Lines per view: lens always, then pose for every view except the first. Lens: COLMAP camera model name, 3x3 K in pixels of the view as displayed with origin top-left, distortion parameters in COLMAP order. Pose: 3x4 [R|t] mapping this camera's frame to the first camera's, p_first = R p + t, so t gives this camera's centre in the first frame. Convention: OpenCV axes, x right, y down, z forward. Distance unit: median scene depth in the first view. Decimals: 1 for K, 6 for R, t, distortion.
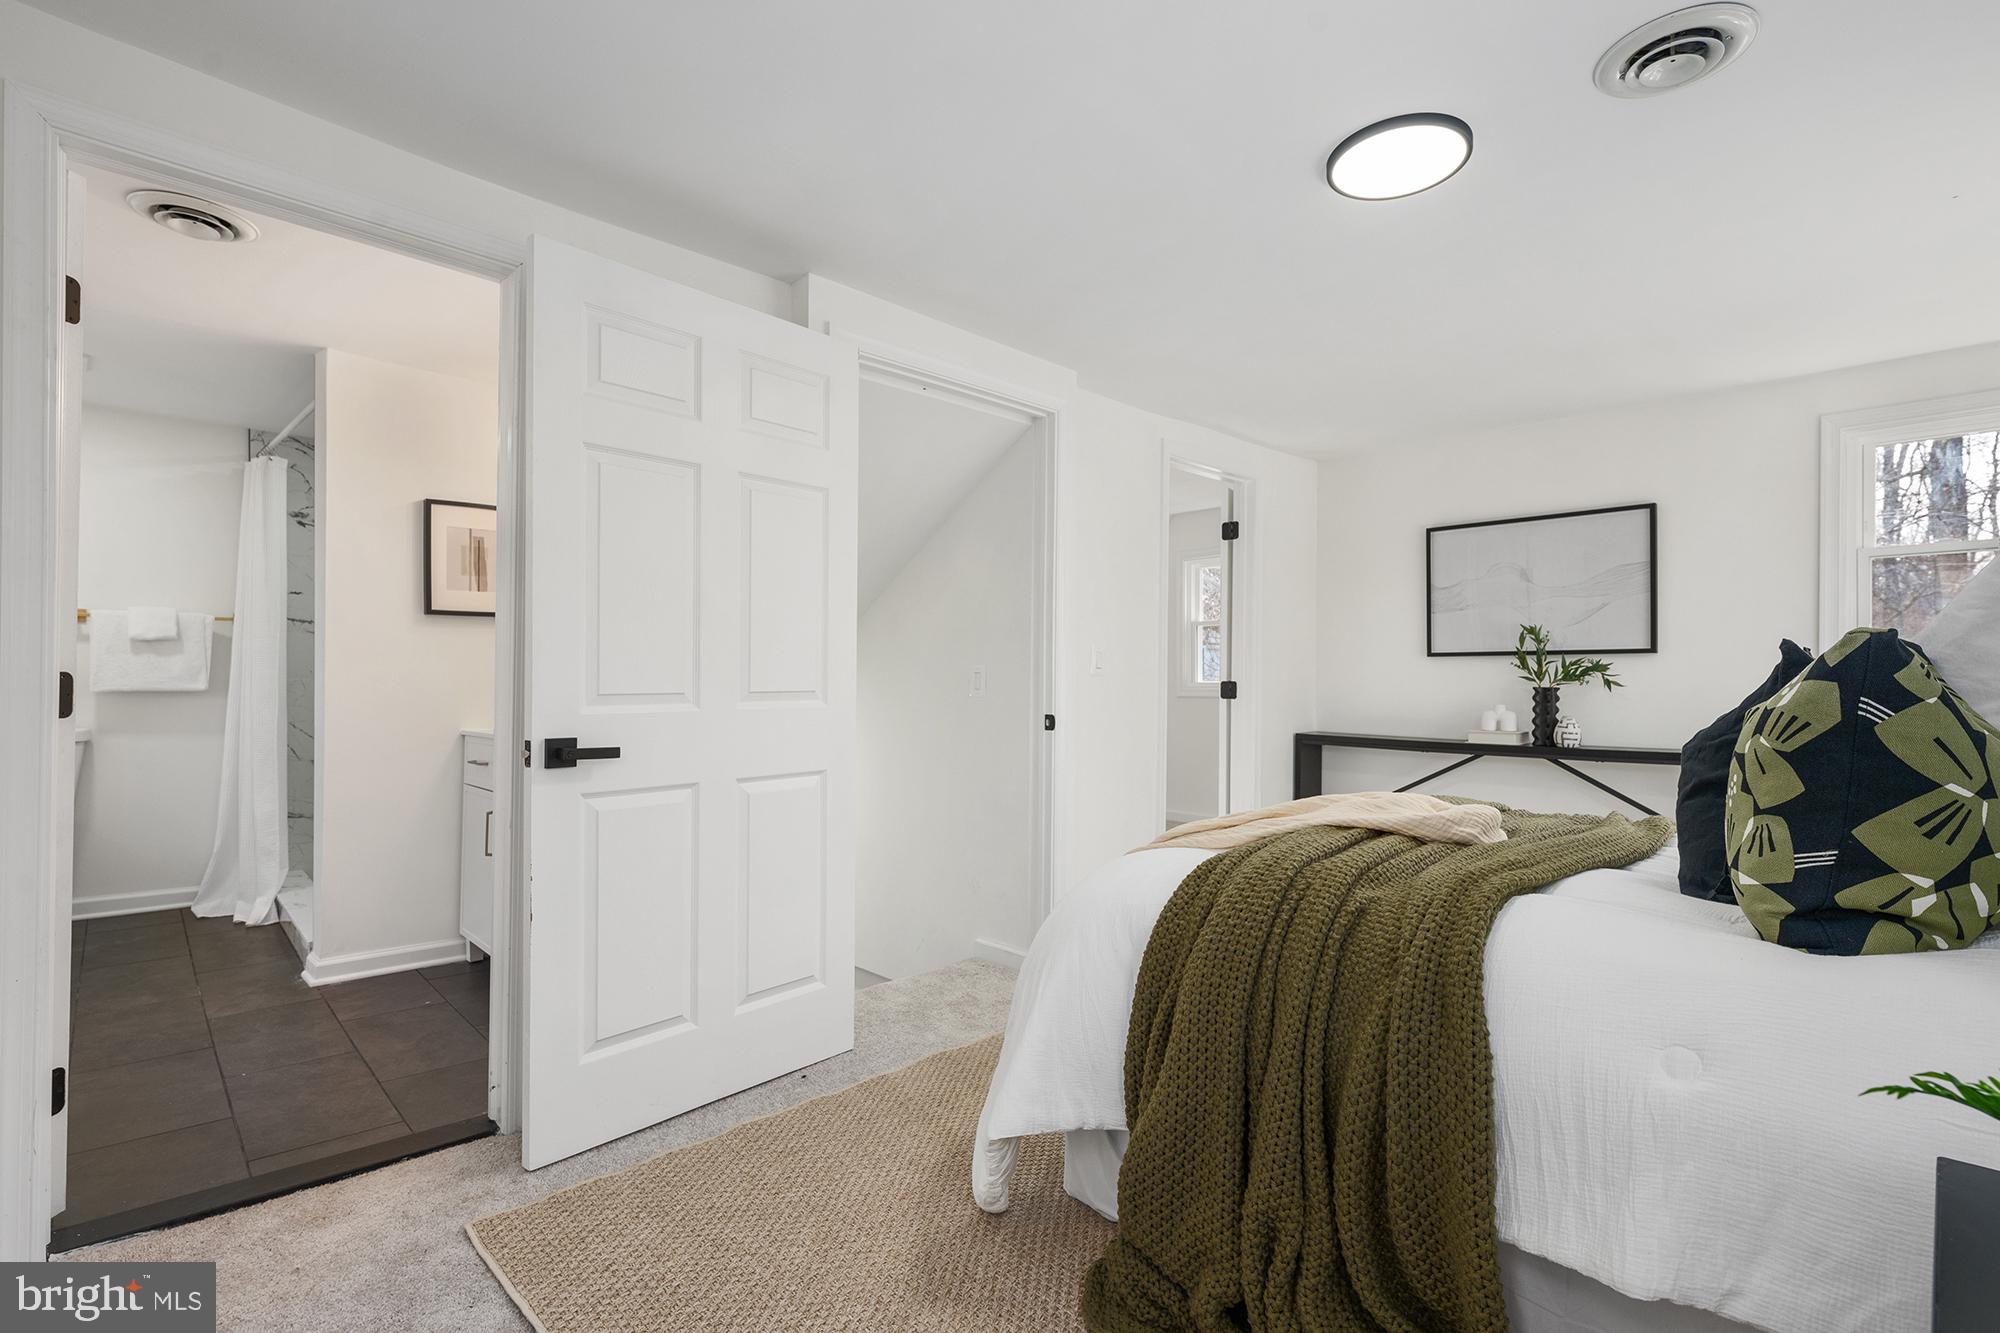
lens RADIAL K [[945.3, 0, 1003.4], [0, 945.3, 671.8], [0, 0, 1]] dist [-0.001229, 0.000075]
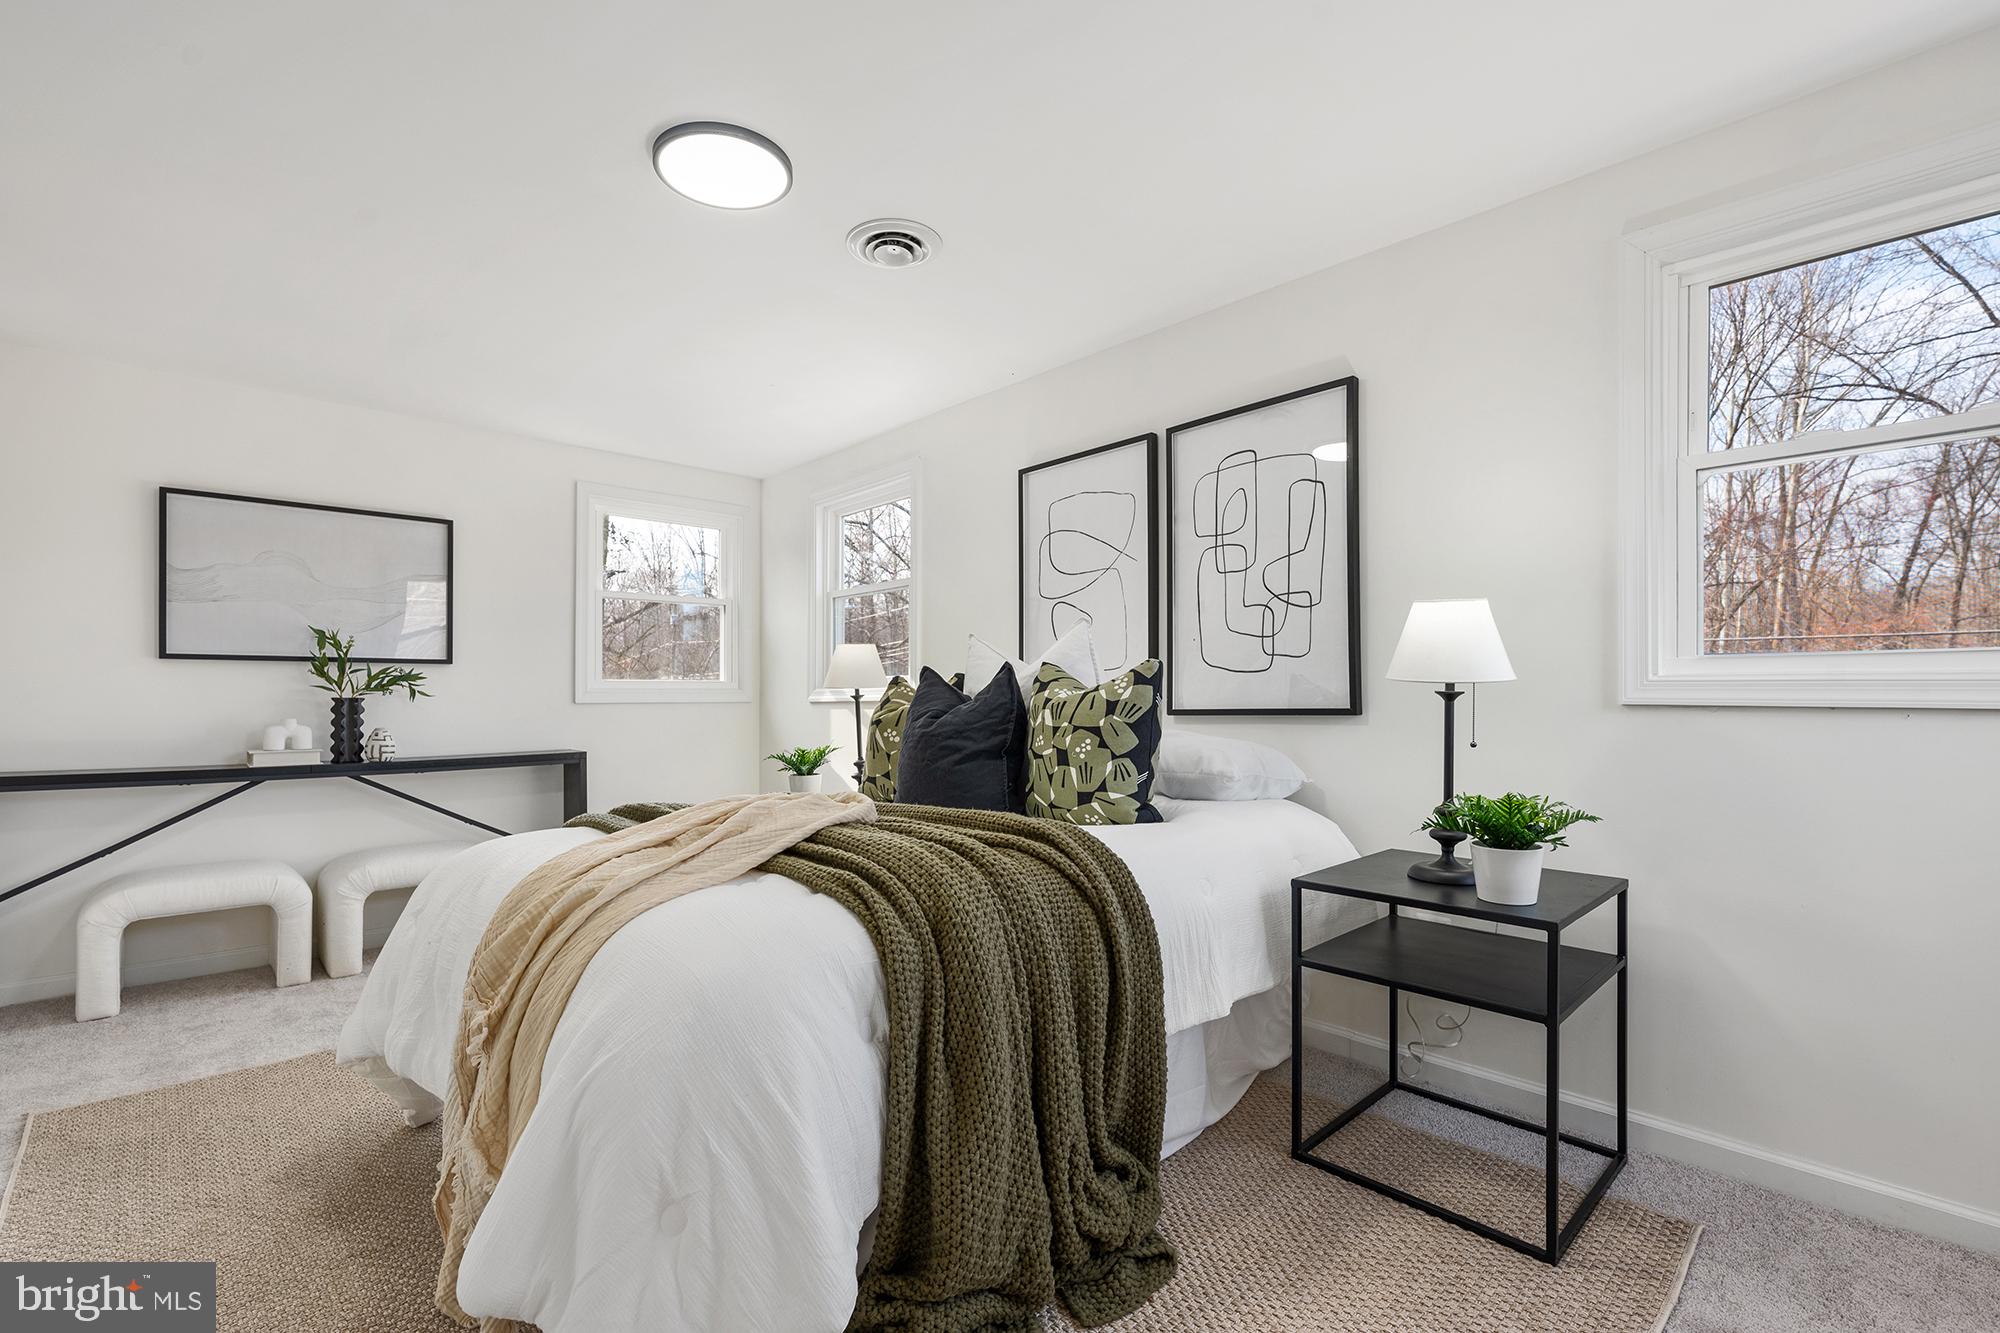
lens RADIAL K [[888.8, 0, 1003.4], [0, 888.8, 675.1], [0, 0, 1]] dist [0.000876, 0.000283]
pose [[0.007845, 0.020036, 0.999768, -0.279412], [-0.006429, 0.999780, -0.019986, 0.007512], [-0.999949, -0.006271, 0.007972, 0.364082]]
